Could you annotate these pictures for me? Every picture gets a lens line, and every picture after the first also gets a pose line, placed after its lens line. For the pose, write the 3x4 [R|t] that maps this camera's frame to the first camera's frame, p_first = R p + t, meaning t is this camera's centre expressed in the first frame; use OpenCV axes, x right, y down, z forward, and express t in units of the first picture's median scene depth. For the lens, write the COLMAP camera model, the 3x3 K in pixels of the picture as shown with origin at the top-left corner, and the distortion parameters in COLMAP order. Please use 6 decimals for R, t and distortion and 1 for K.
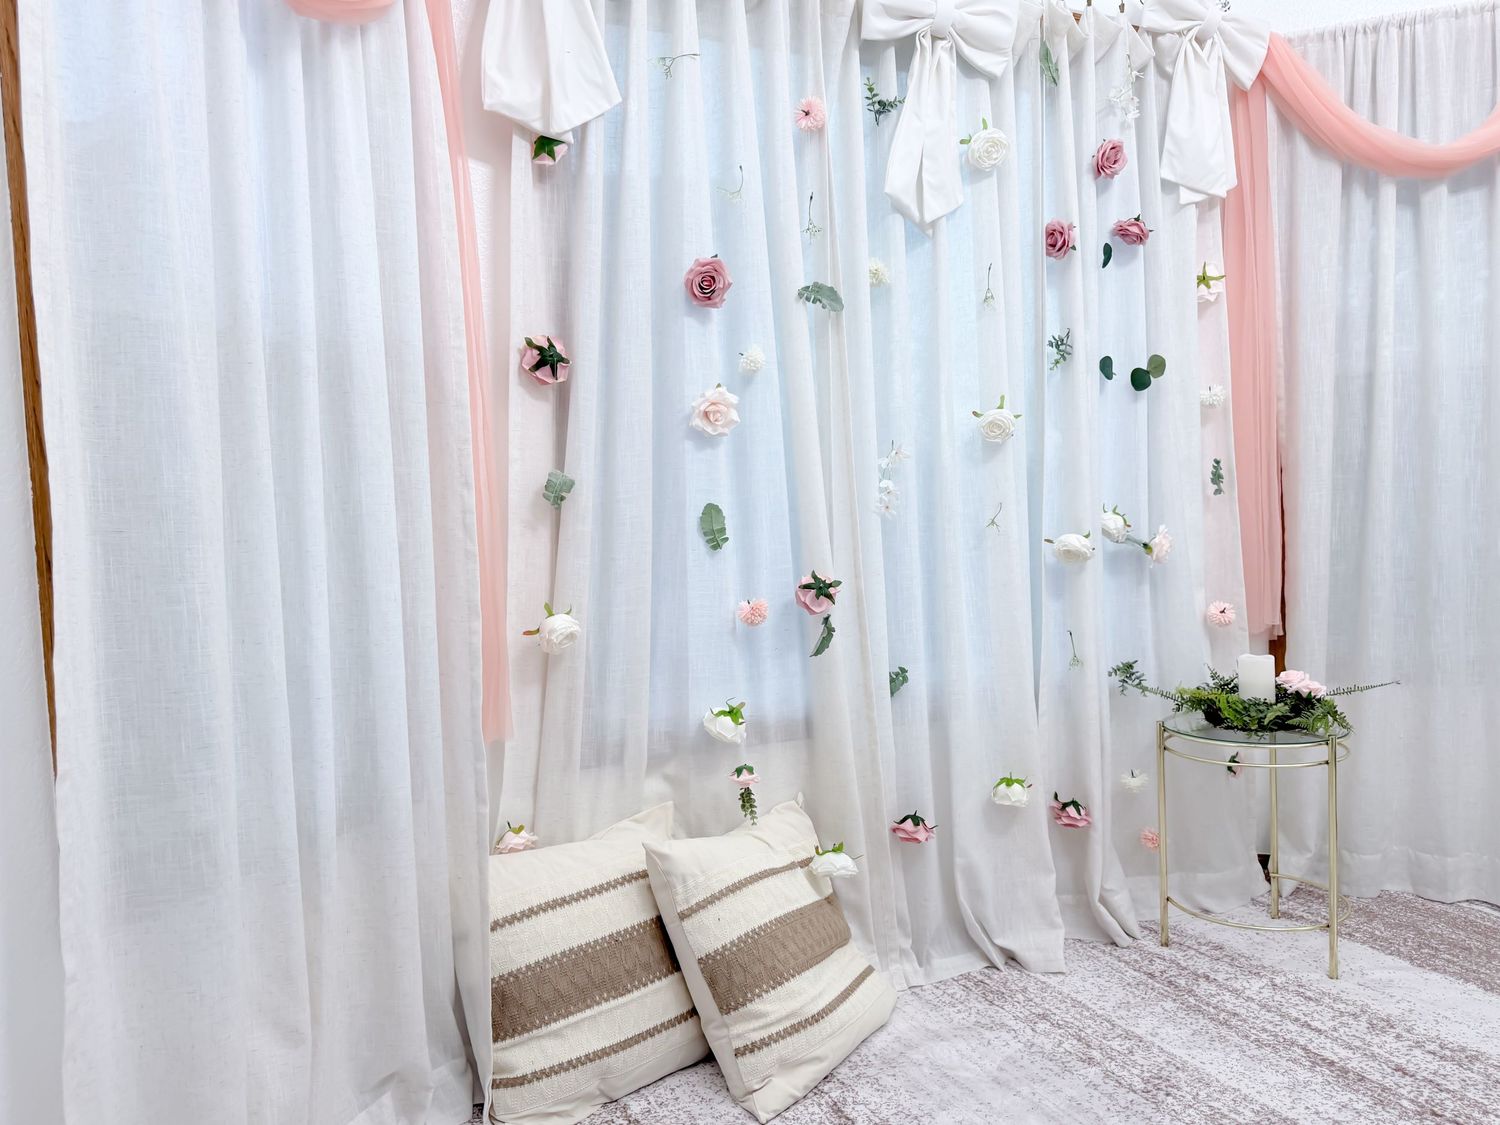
lens RADIAL K [[1089.9, 0, 752.7], [0, 1089.9, 566.6], [0, 0, 1]] dist [-0.001325, -0.001951]
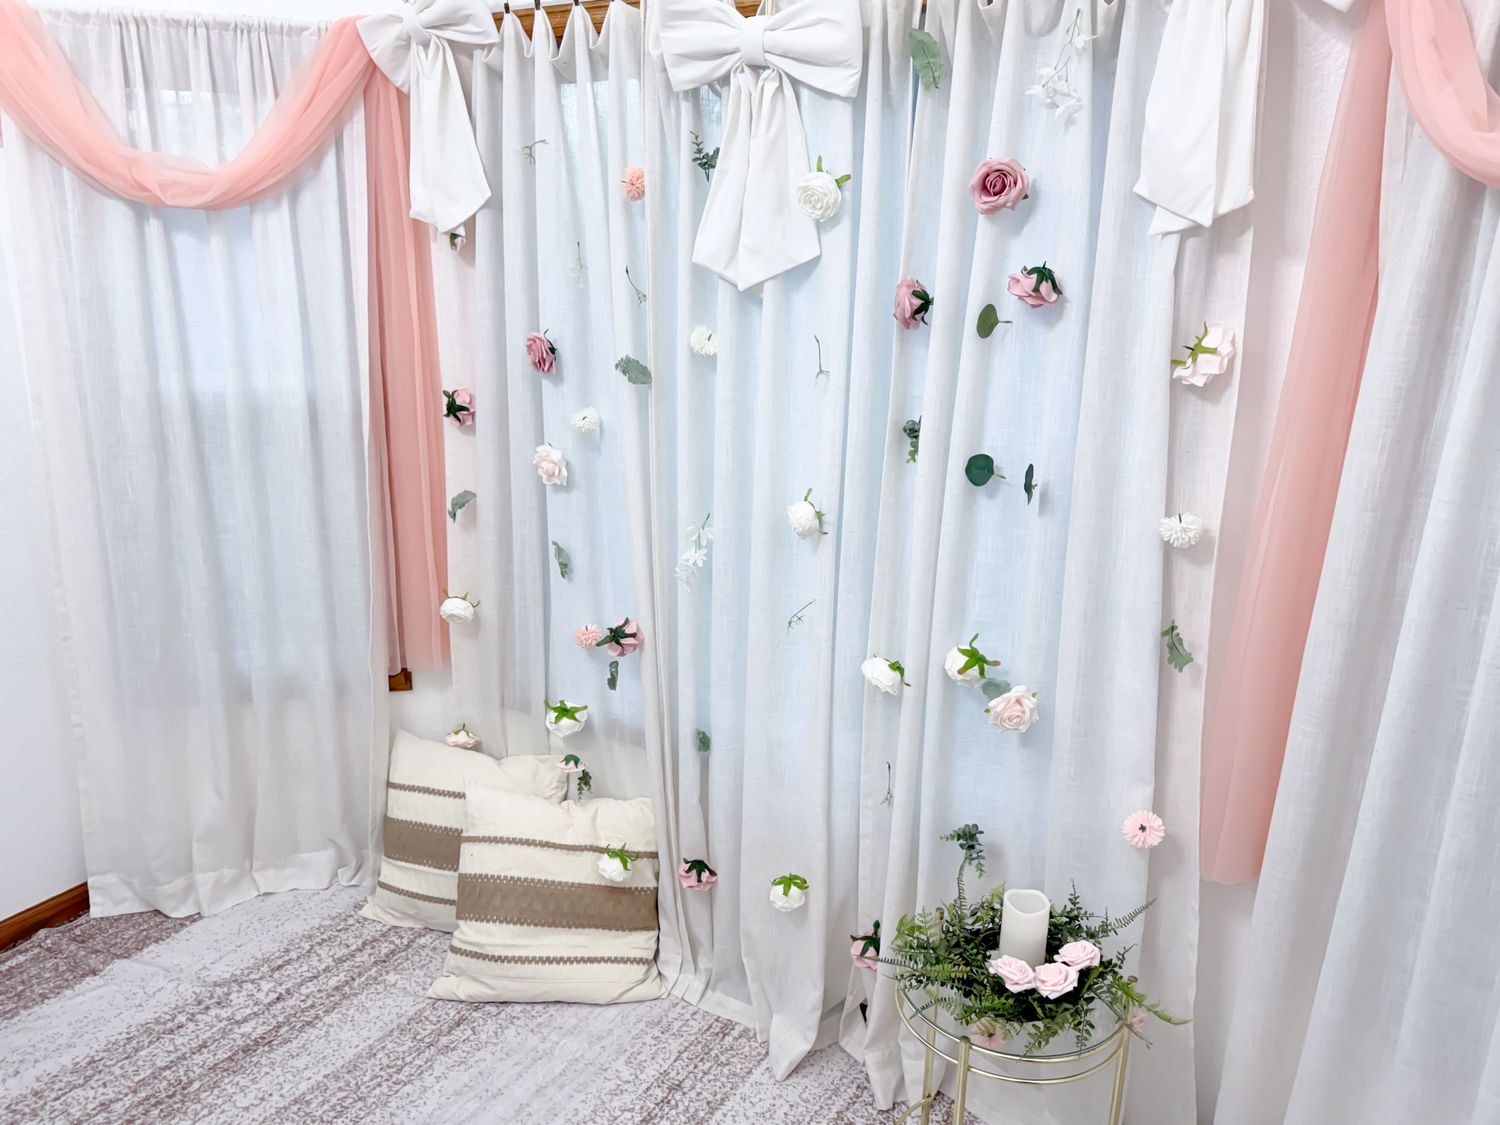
lens RADIAL K [[1089.9, 0, 749.8], [0, 1089.9, 559.1], [0, 0, 1]] dist [-0.001325, -0.001951]
pose [[0.556018, 0.273916, -0.784739, 1.064492], [-0.076731, 0.957021, 0.279685, -0.406375], [0.827621, -0.095296, 0.553138, 0.555762]]
